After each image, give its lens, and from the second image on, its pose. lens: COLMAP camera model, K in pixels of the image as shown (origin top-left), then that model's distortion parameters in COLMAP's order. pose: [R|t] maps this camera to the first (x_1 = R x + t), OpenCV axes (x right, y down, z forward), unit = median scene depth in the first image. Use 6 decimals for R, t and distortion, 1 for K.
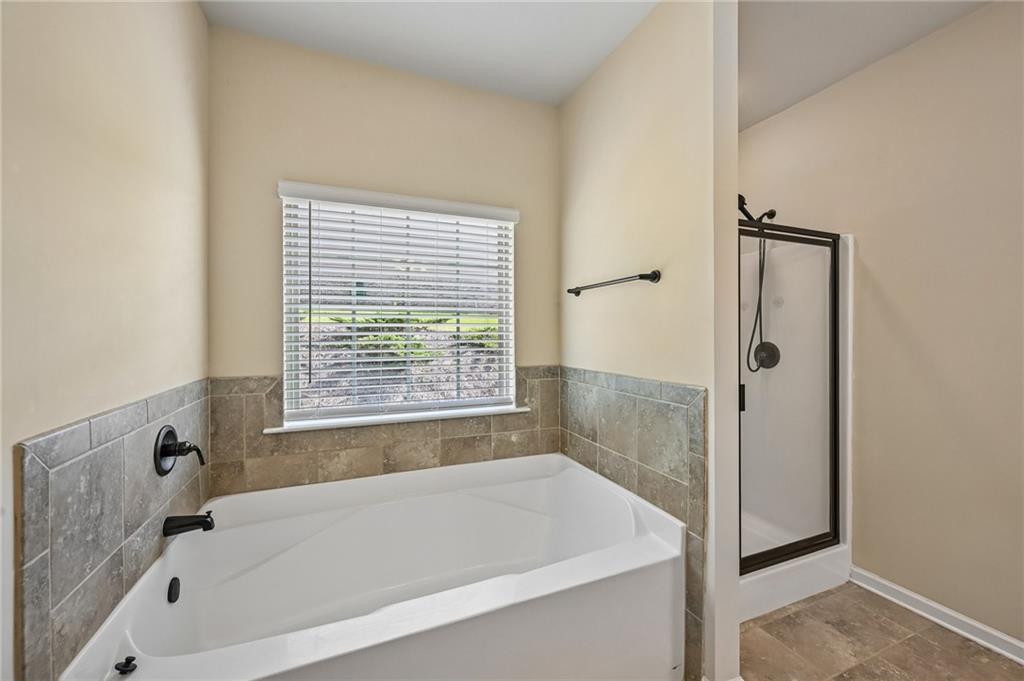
lens RADIAL K [[405.8, 0, 509.4], [0, 405.8, 336.2], [0, 0, 1]] dist [-0.001129, 0.000323]
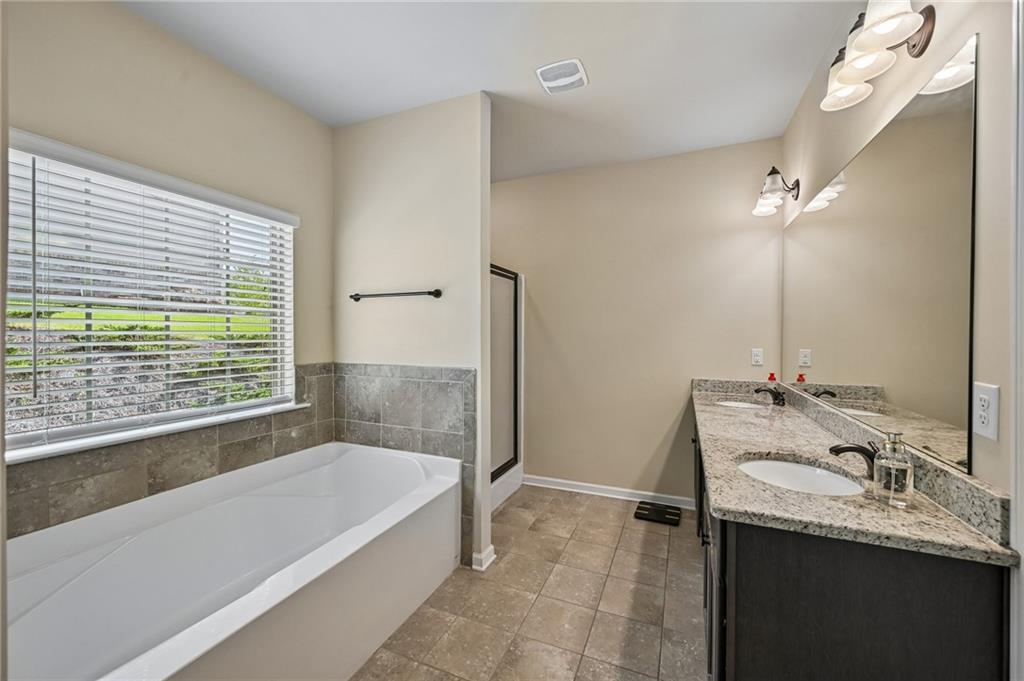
lens RADIAL K [[405.8, 0, 513.1], [0, 405.8, 339.2], [0, 0, 1]] dist [-0.001129, 0.000323]
pose [[0.711696, -0.005848, 0.702464, -0.346440], [0.001226, 0.999974, 0.007083, 0.001620], [-0.702487, -0.004180, 0.711684, -0.148378]]
